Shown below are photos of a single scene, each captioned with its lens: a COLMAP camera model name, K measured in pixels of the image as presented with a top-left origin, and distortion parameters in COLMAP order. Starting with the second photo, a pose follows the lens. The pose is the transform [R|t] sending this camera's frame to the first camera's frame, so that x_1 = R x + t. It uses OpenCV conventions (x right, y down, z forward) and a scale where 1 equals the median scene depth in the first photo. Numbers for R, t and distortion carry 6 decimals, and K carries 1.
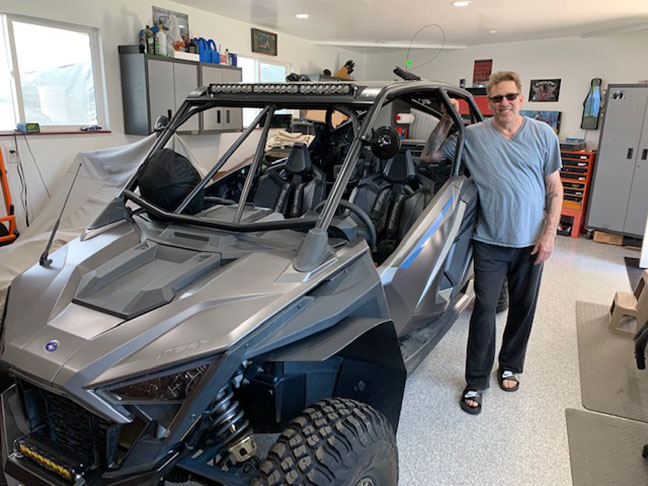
lens RADIAL K [[525.6, 0, 326.3], [0, 525.6, 228.2], [0, 0, 1]] dist [0.009145, -0.018408]
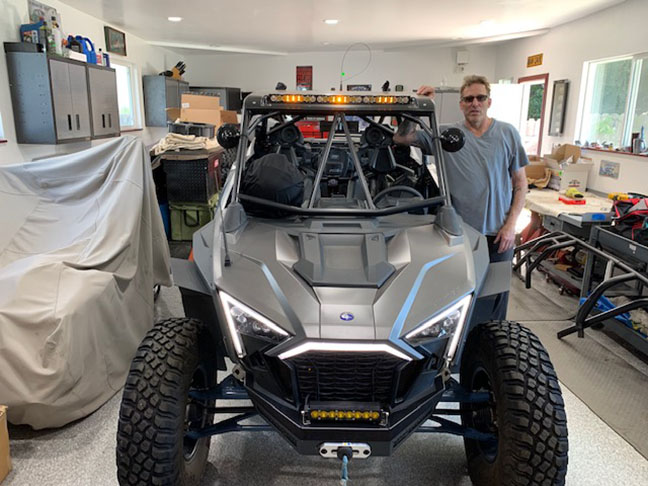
lens RADIAL K [[525.6, 0, 326.3], [0, 525.6, 228.2], [0, 0, 1]] dist [0.009145, -0.018408]
pose [[0.860220, -0.120895, 0.495385, -0.372387], [0.117635, 0.992333, 0.037902, -0.010968], [-0.496169, 0.025670, 0.867846, -0.009137]]
